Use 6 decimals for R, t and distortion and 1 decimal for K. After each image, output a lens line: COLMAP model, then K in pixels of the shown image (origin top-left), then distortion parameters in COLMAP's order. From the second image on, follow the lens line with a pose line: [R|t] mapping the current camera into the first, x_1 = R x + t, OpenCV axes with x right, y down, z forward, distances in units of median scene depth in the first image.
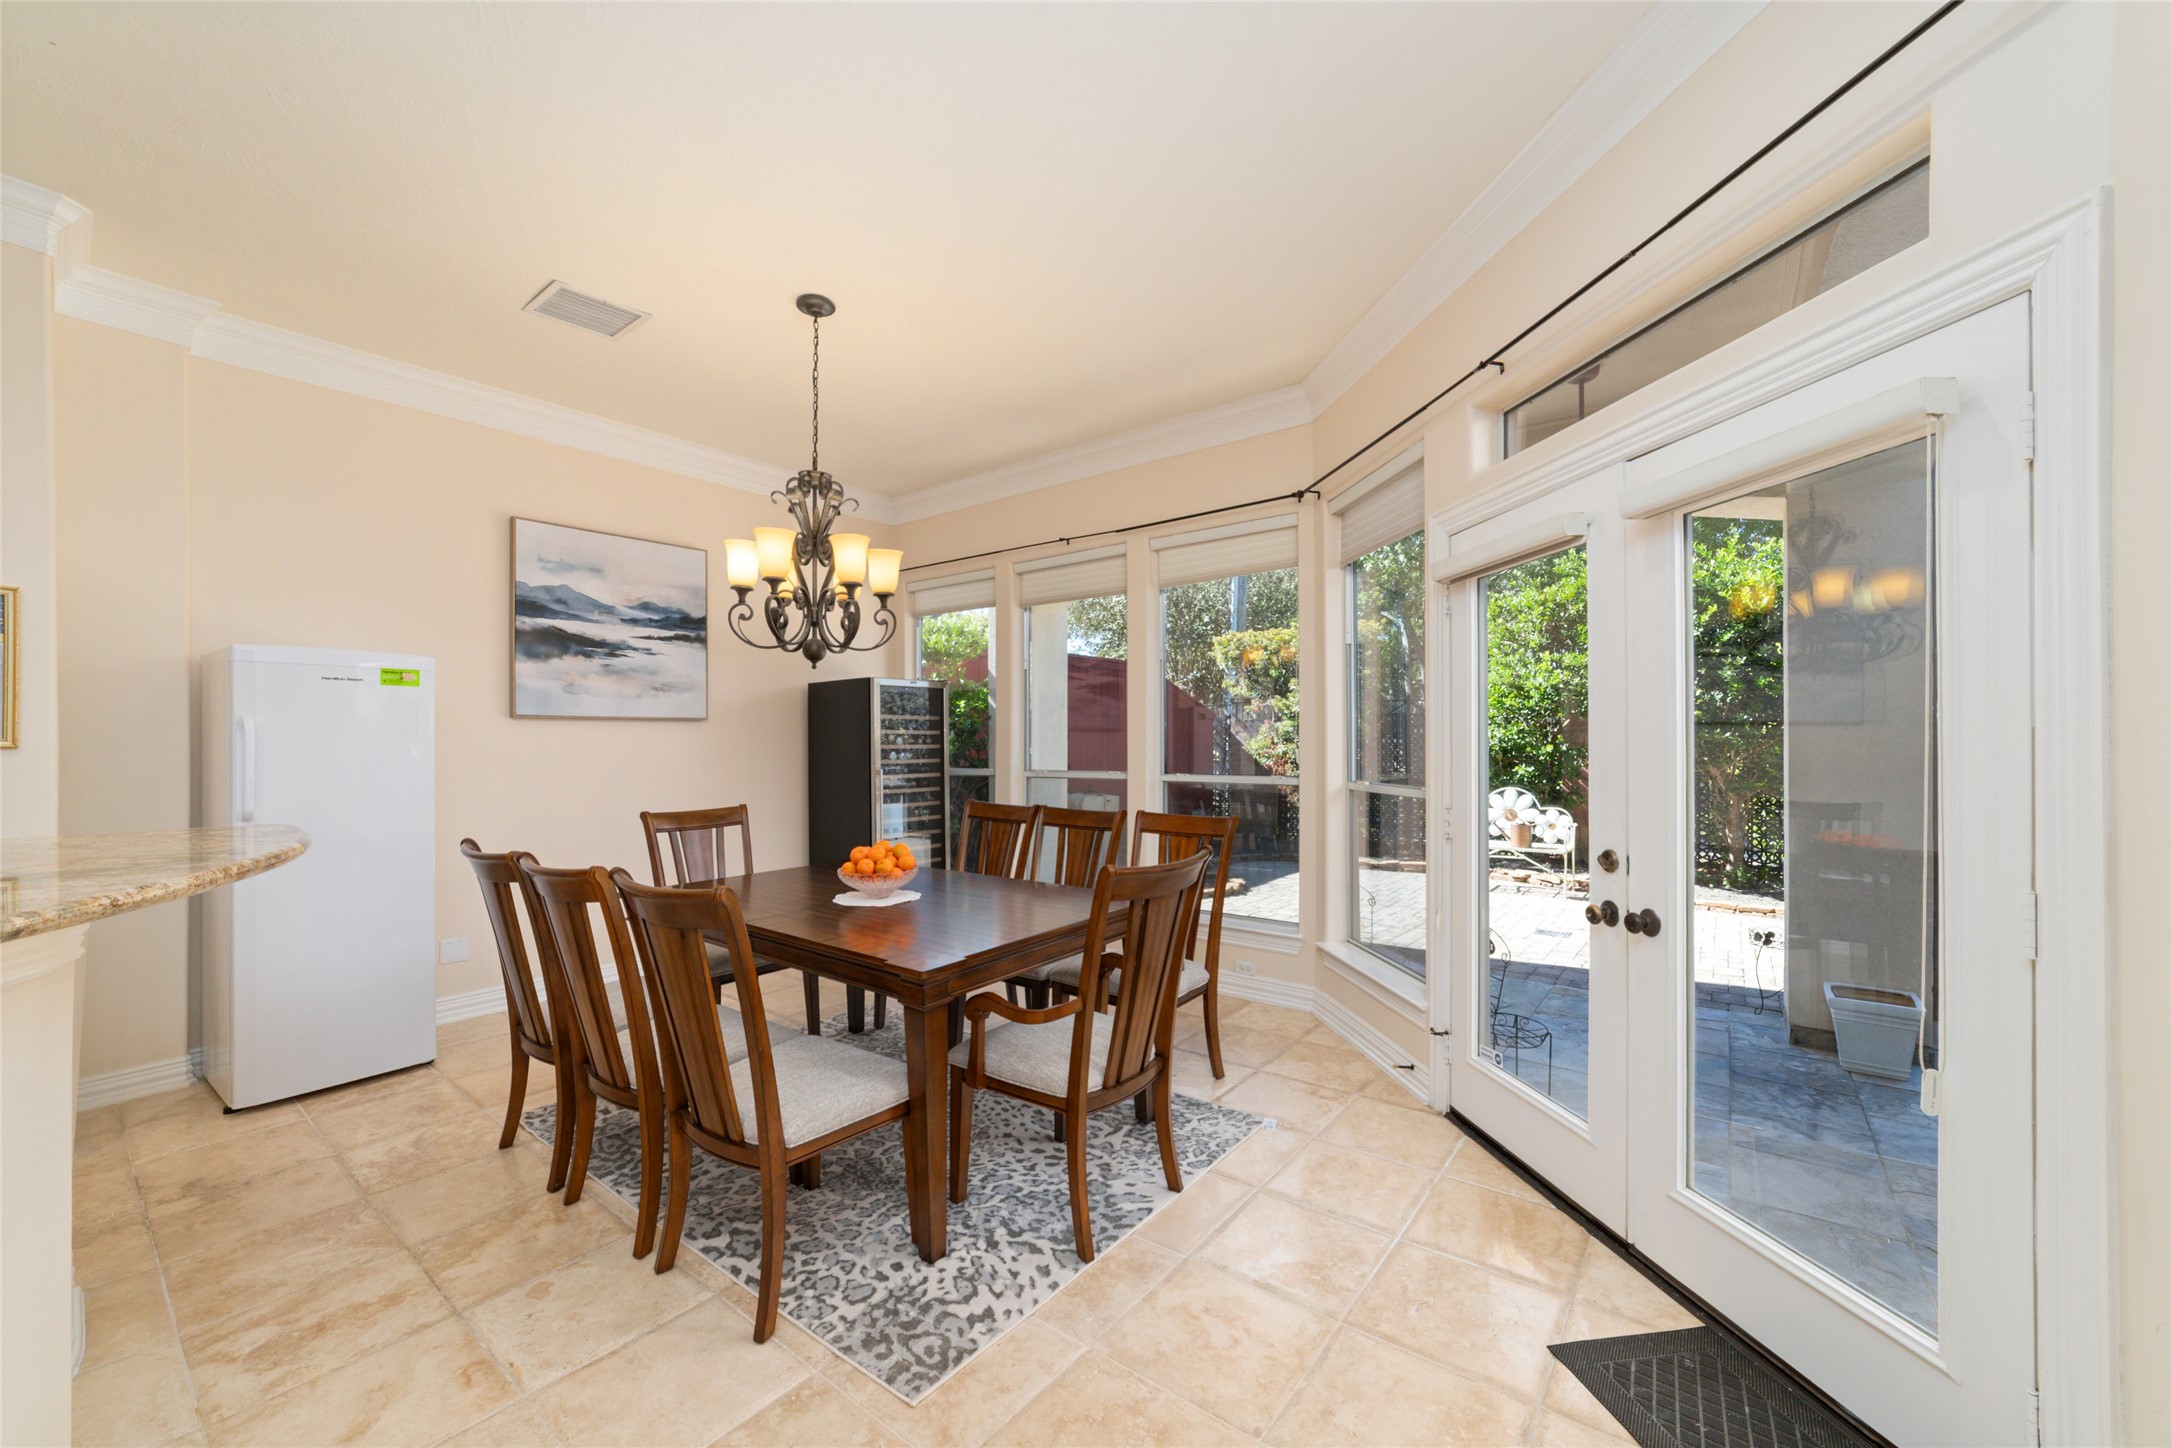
lens RADIAL K [[841.2, 0, 1084.2], [0, 841.2, 728.7], [0, 0, 1]] dist [-0.002044, 0.000033]
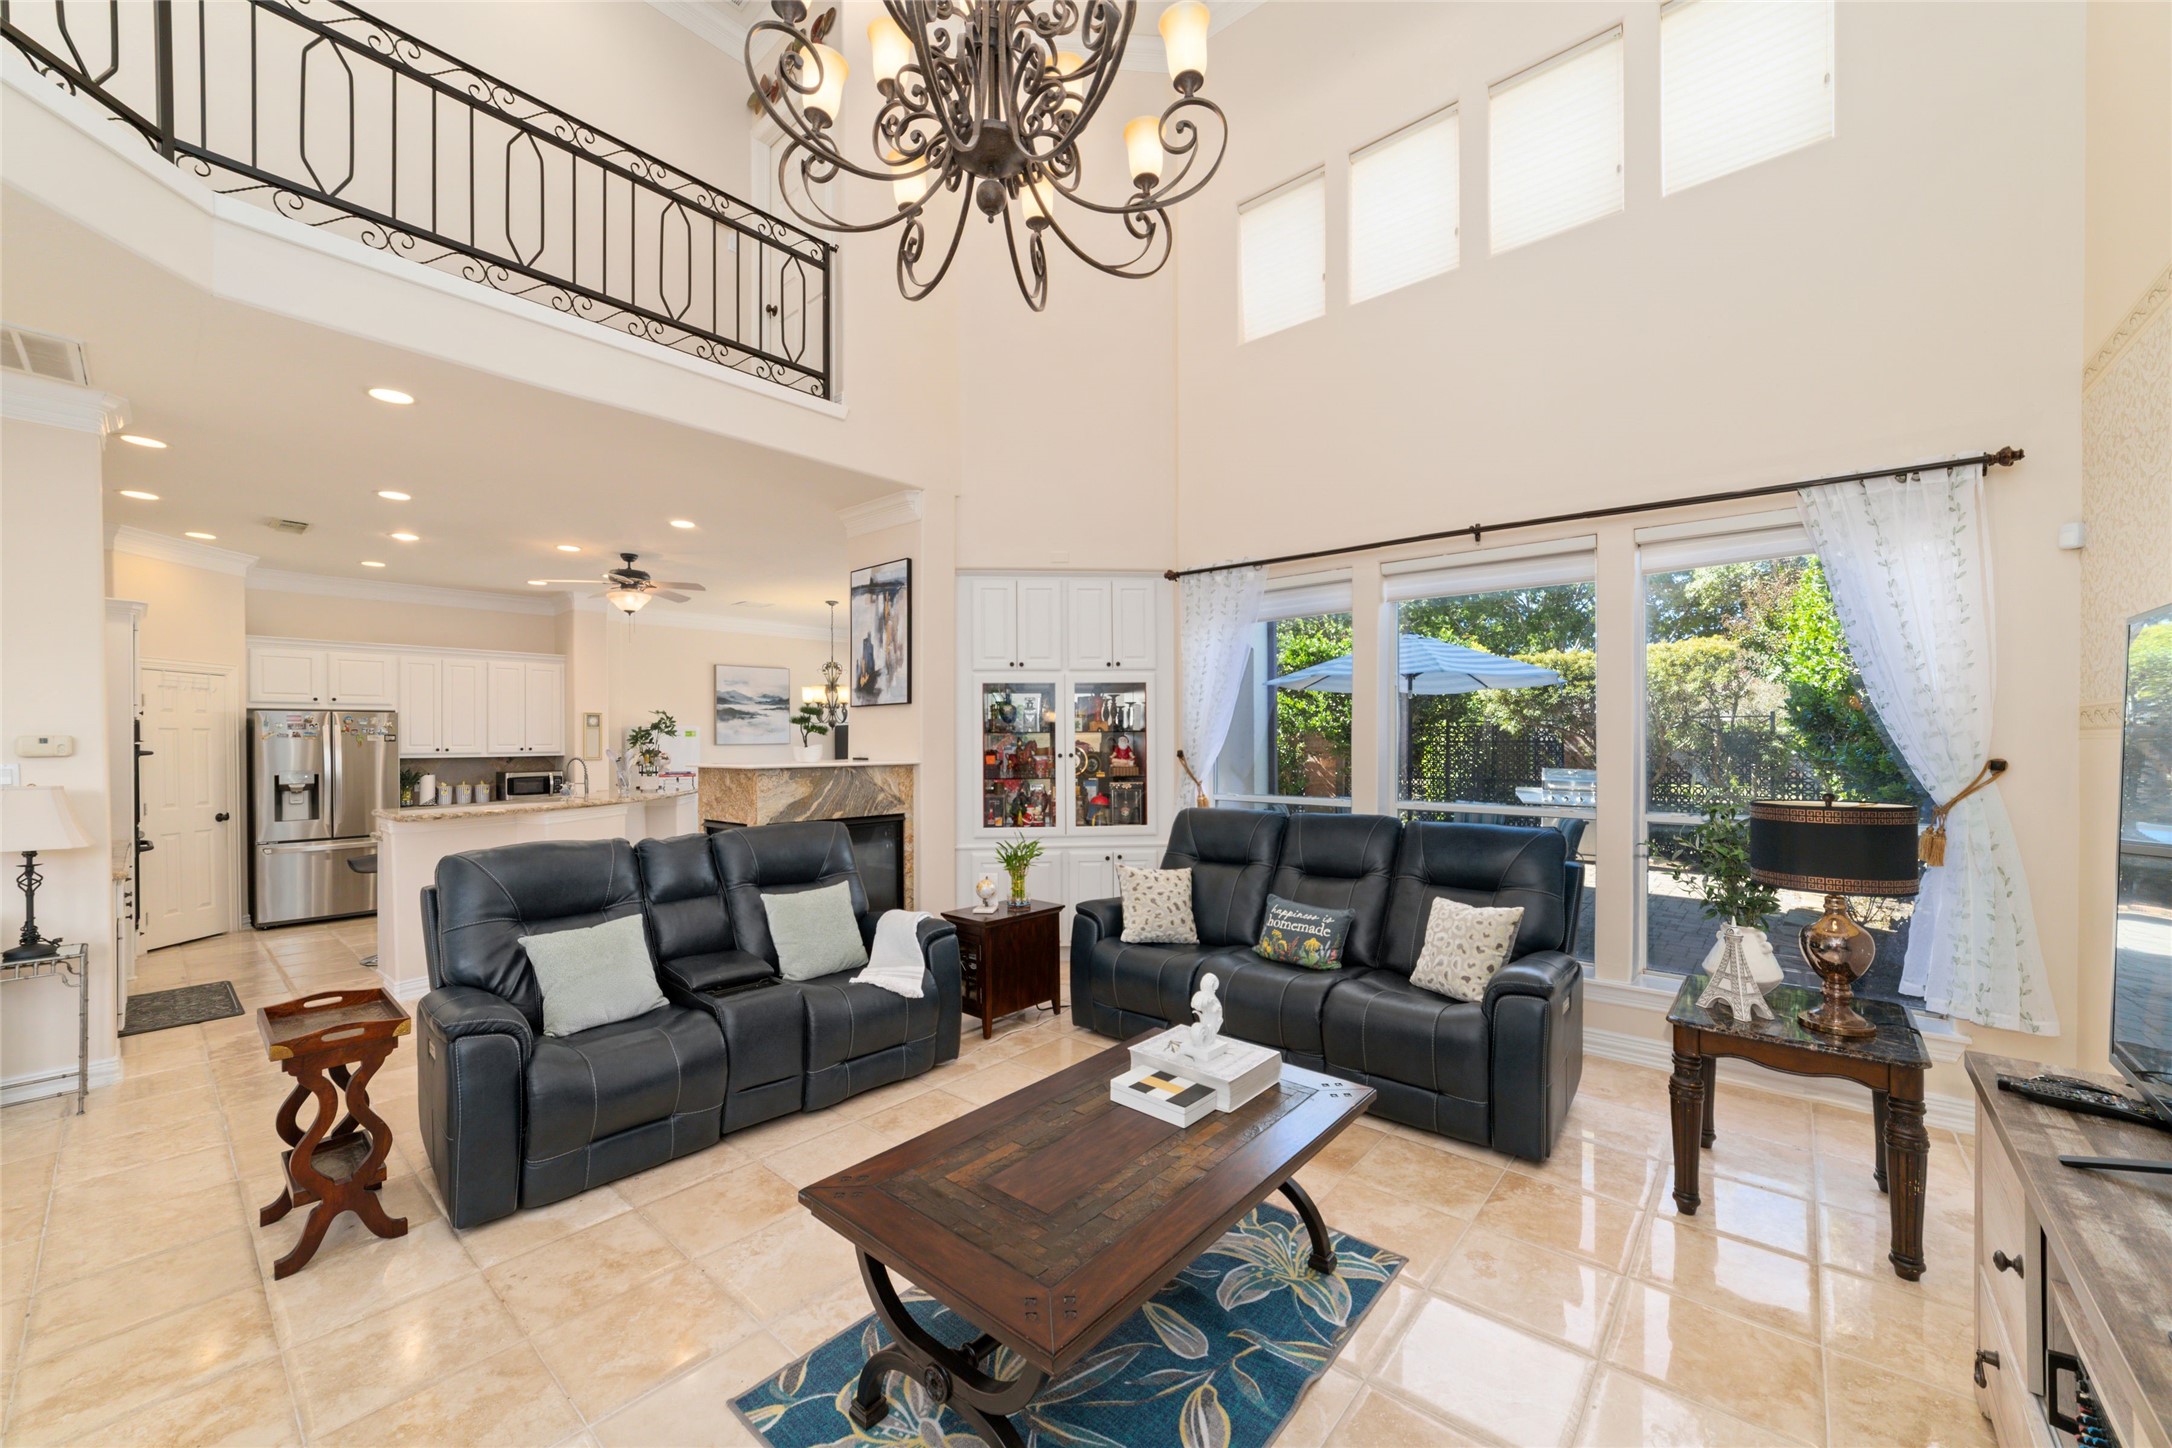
lens RADIAL K [[841.2, 0, 1087.2], [0, 841.2, 734.8], [0, 0, 1]] dist [-0.002044, 0.000033]
pose [[0.998820, -0.007633, -0.047957, 0.533603], [0.007882, 0.999956, 0.004989, -0.047626], [0.047917, -0.005361, 0.998837, -1.424325]]
